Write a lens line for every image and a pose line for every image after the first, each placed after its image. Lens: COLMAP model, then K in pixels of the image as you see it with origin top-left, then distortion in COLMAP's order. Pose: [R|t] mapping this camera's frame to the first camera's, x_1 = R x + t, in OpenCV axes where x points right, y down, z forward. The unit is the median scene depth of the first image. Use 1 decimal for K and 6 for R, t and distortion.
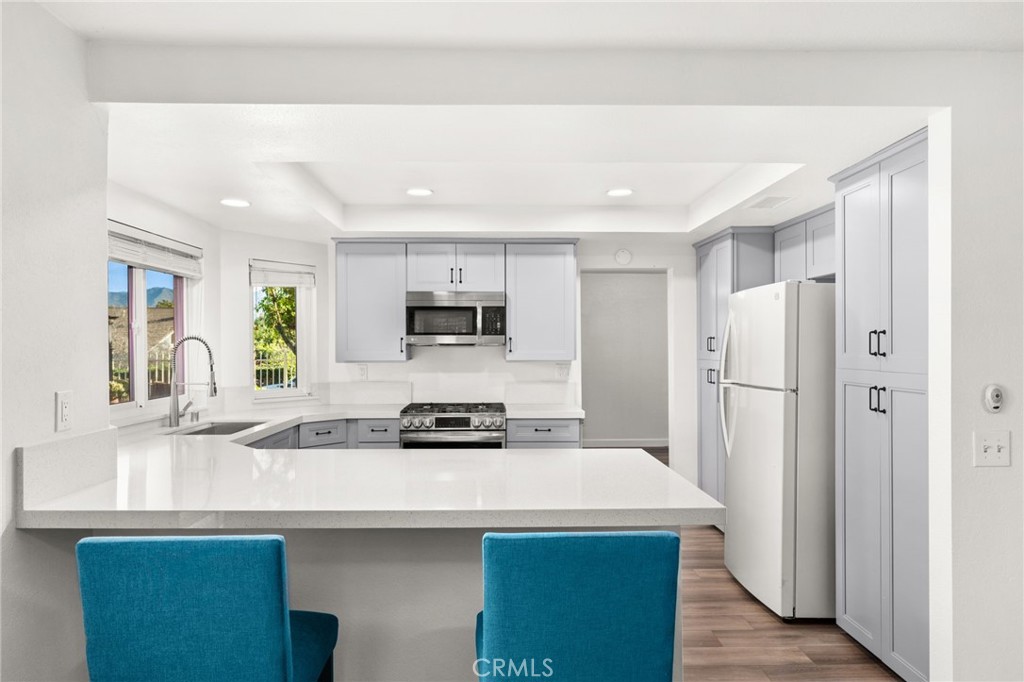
lens RADIAL K [[658.8, 0, 513.9], [0, 658.8, 348.0], [0, 0, 1]] dist [0.003194, 0.000690]
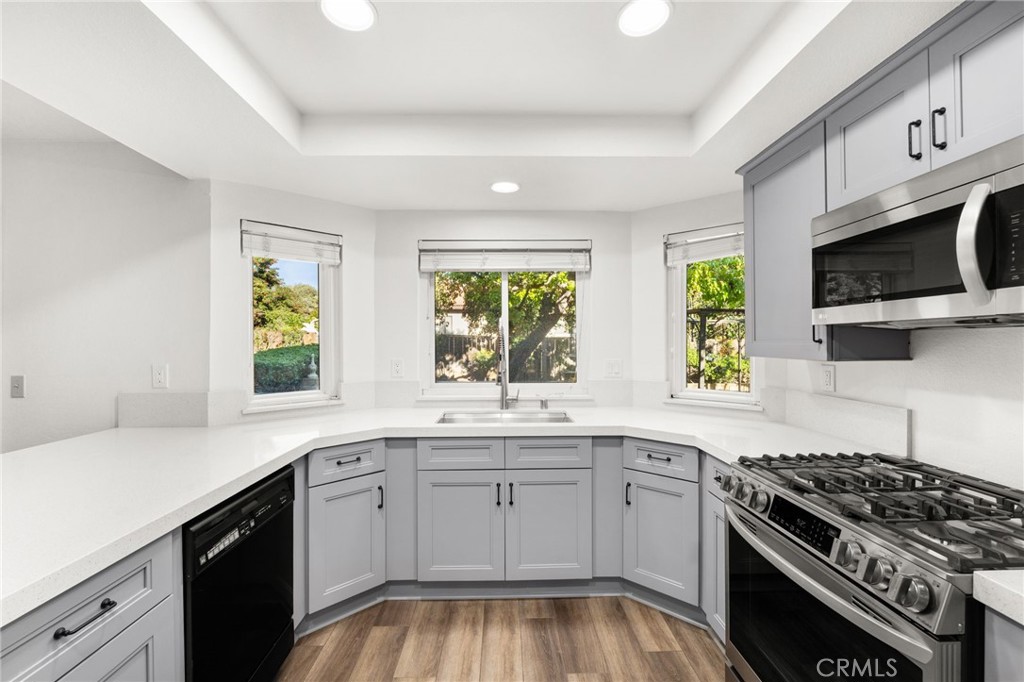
lens RADIAL K [[416.3, 0, 512.4], [0, 416.3, 343.8], [0, 0, 1]] dist [-0.013451, 0.000520]
pose [[-0.004566, 0.002005, -0.999988, 0.144831], [0.000577, 0.999998, 0.002002, 0.005260], [0.999989, -0.000568, -0.004567, 0.785907]]
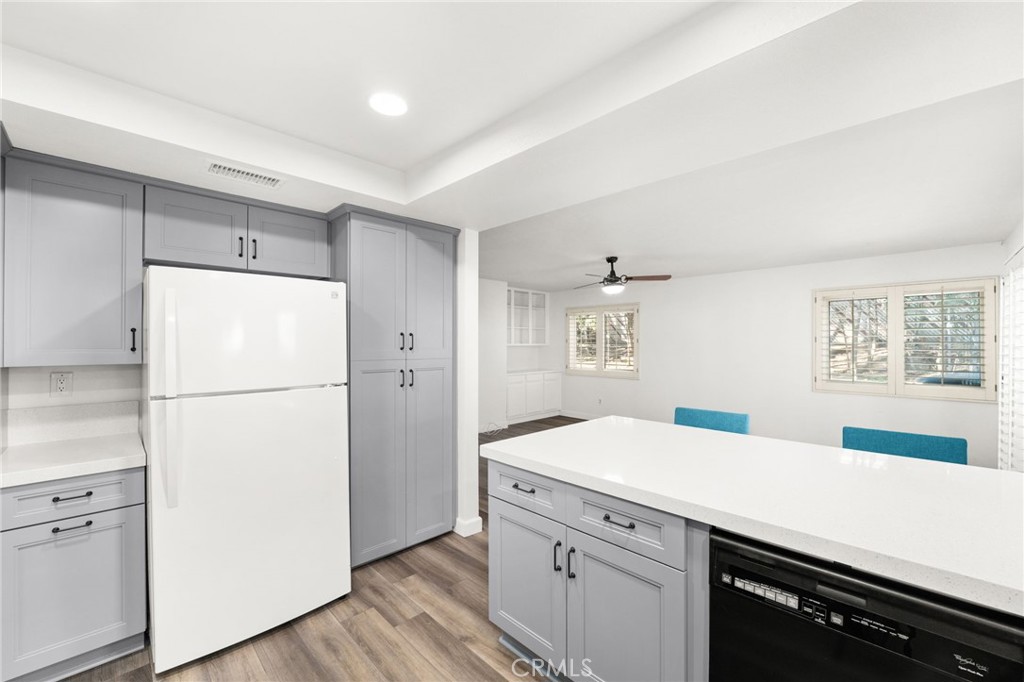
lens RADIAL K [[416.3, 0, 514.1], [0, 416.3, 342.5], [0, 0, 1]] dist [-0.013451, 0.000520]
pose [[-0.677885, 0.000905, 0.735167, -0.191495], [0.001242, 0.999999, -0.000086, -0.003043], [-0.735166, 0.000855, -0.677886, 0.853577]]
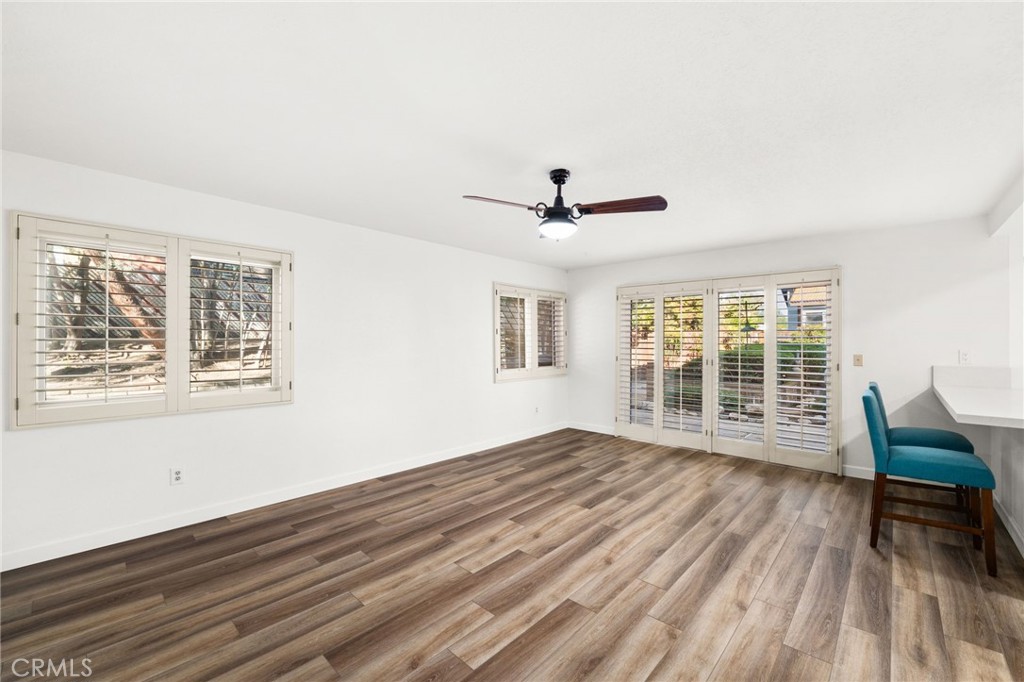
lens RADIAL K [[416.3, 0, 509.8], [0, 416.3, 344.6], [0, 0, 1]] dist [-0.013451, 0.000520]
pose [[-0.706916, 0.003636, -0.707288, 0.792177], [-0.002545, 0.999967, 0.007684, 0.014907], [0.707293, 0.007232, -0.706883, 0.359405]]
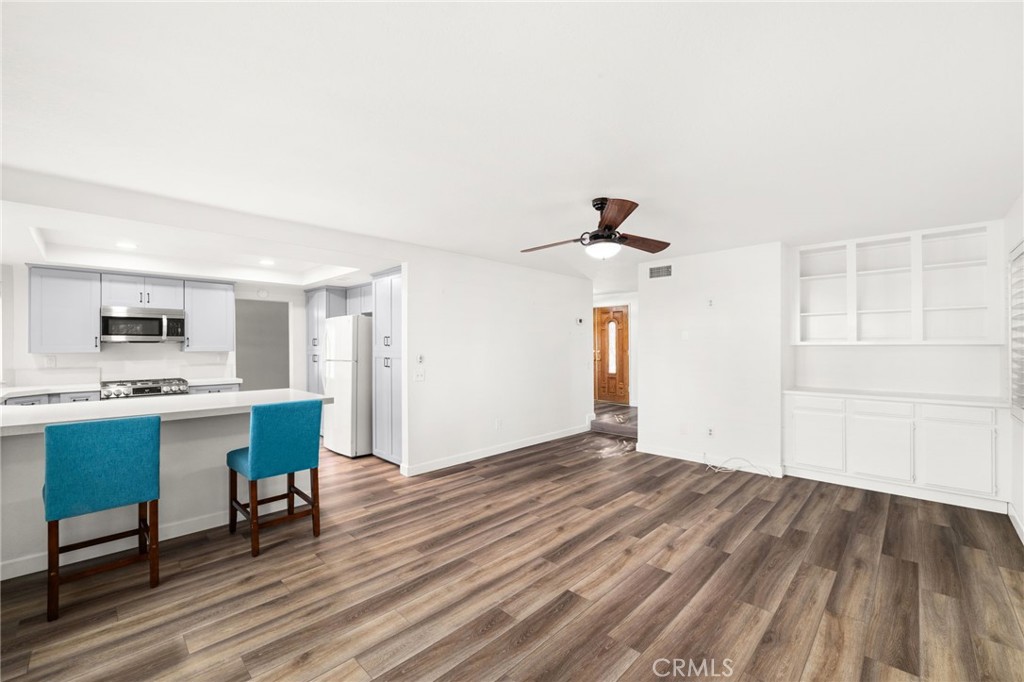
lens RADIAL K [[416.3, 0, 511.1], [0, 416.3, 345.5], [0, 0, 1]] dist [-0.013451, 0.000520]
pose [[0.721549, -0.001180, 0.692363, -0.139578], [0.003667, 0.999991, -0.002117, 0.008841], [-0.692354, 0.004066, 0.721547, -0.313952]]
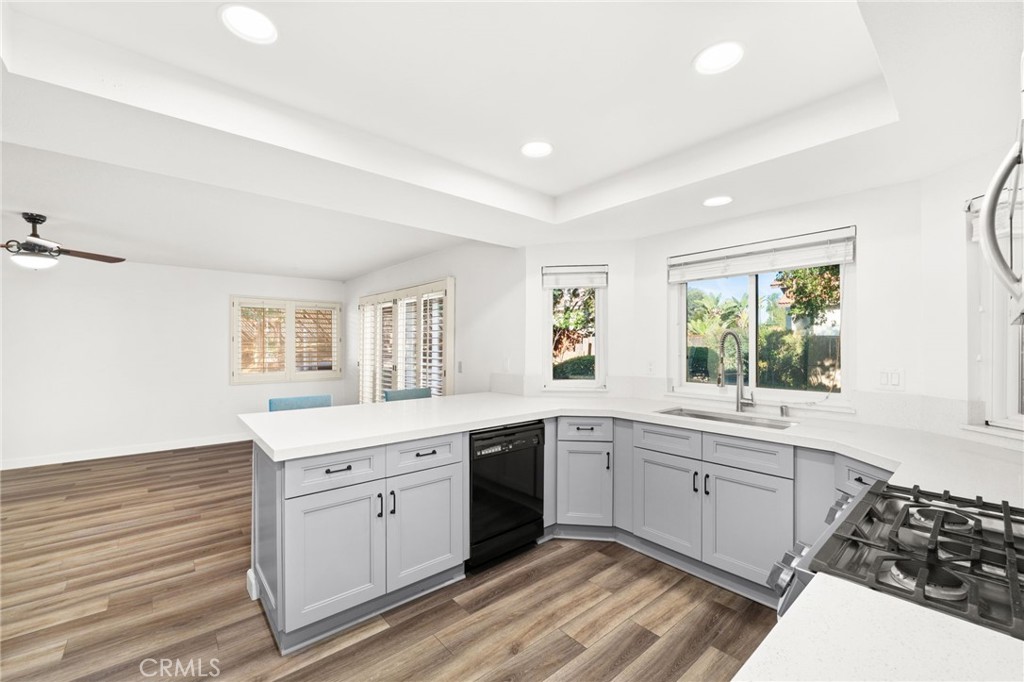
lens RADIAL K [[416.3, 0, 511.1], [0, 416.3, 343.9], [0, 0, 1]] dist [-0.013451, 0.000520]
pose [[-0.777934, -0.002372, -0.628341, 0.185764], [-0.002447, 0.999997, -0.000746, 0.002724], [0.628341, 0.000957, -0.777937, 1.014545]]
